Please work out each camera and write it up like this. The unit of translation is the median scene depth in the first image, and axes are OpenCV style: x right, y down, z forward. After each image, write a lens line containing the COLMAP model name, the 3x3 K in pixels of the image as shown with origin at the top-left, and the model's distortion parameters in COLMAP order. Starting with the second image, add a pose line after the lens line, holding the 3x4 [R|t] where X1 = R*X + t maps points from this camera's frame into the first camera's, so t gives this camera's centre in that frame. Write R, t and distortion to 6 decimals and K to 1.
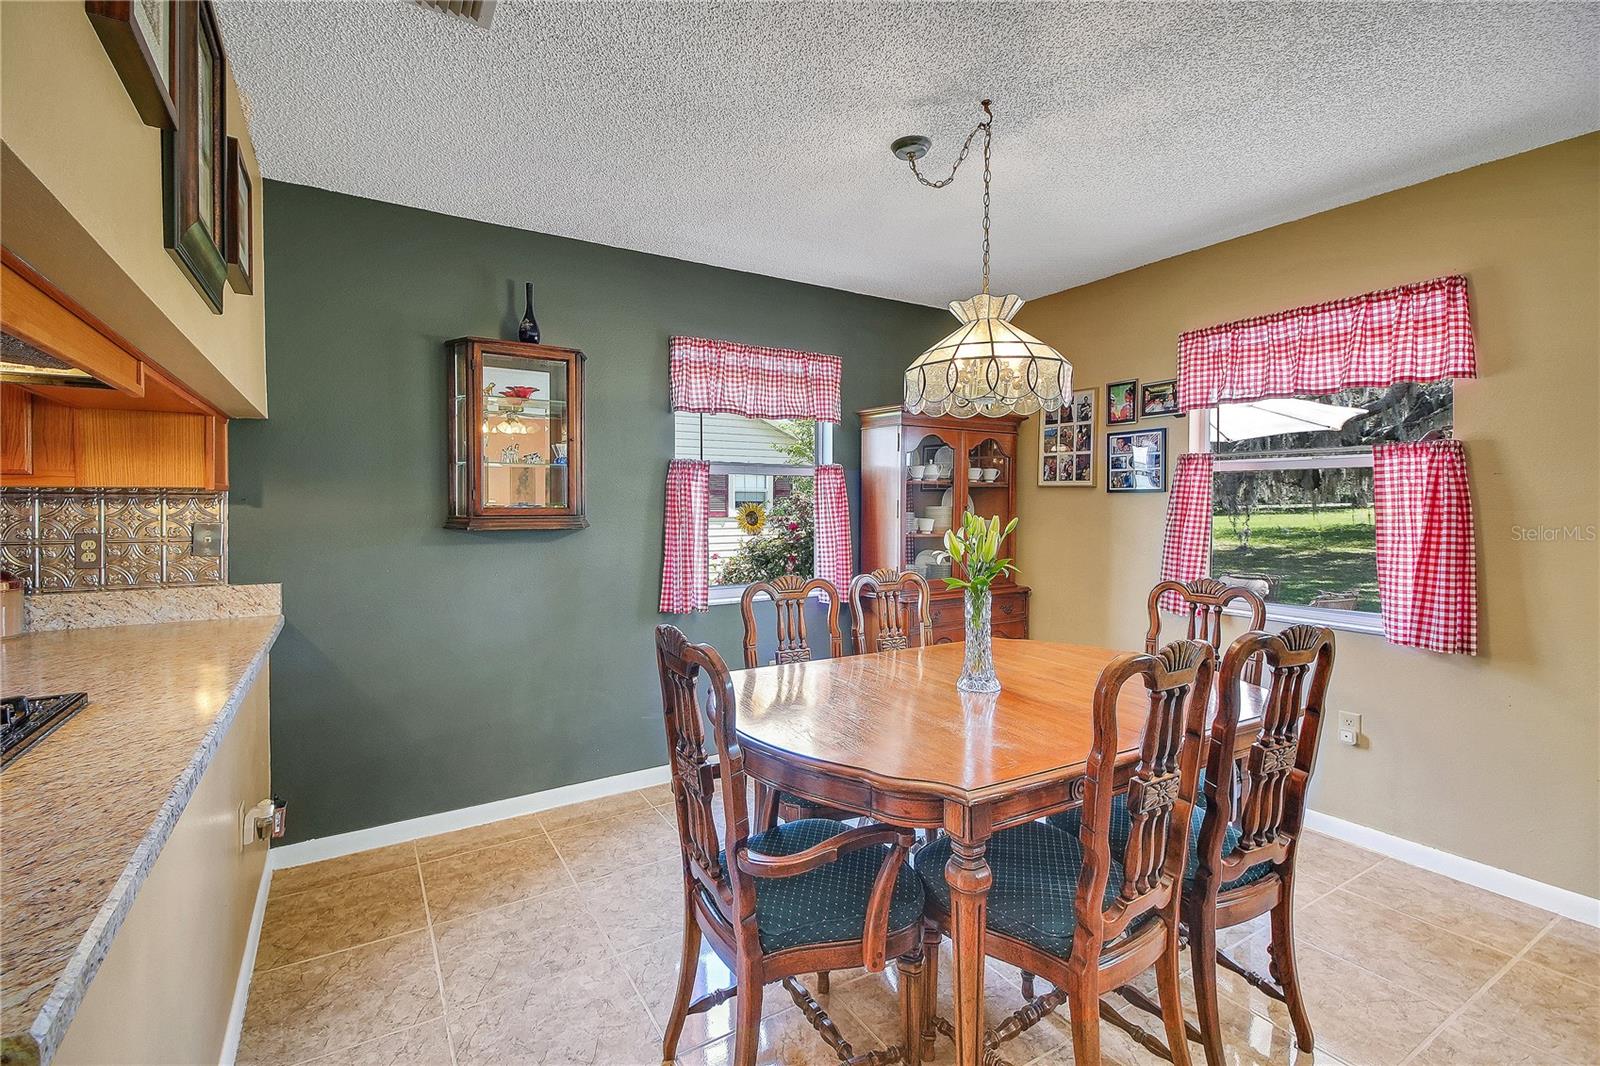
lens RADIAL K [[713.7, 0, 775.9], [0, 713.7, 490.1], [0, 0, 1]] dist [0.063031, -0.026602]
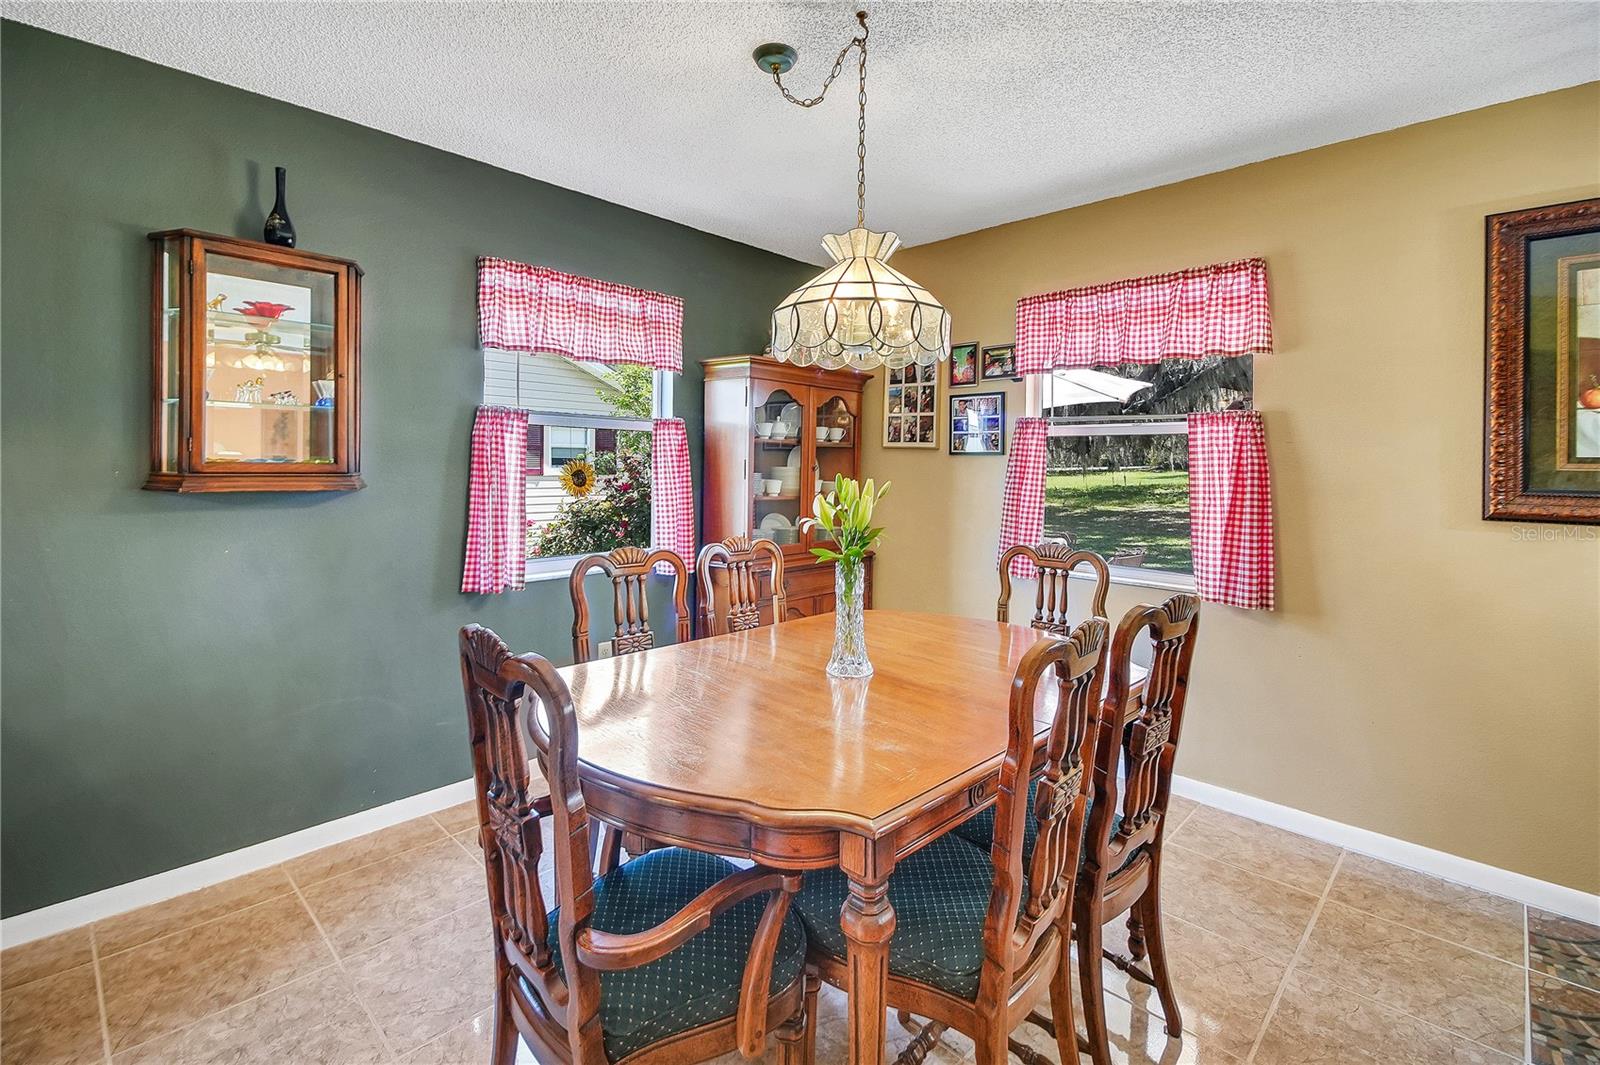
lens RADIAL K [[733.6, 0, 774.5], [0, 733.6, 461.6], [0, 0, 1]] dist [0.055547, -0.026258]
pose [[0.970985, 0.013423, 0.238764, -0.023011], [-0.017712, 0.999718, 0.015825, 0.001535], [-0.238484, -0.019595, 0.970949, 0.112795]]
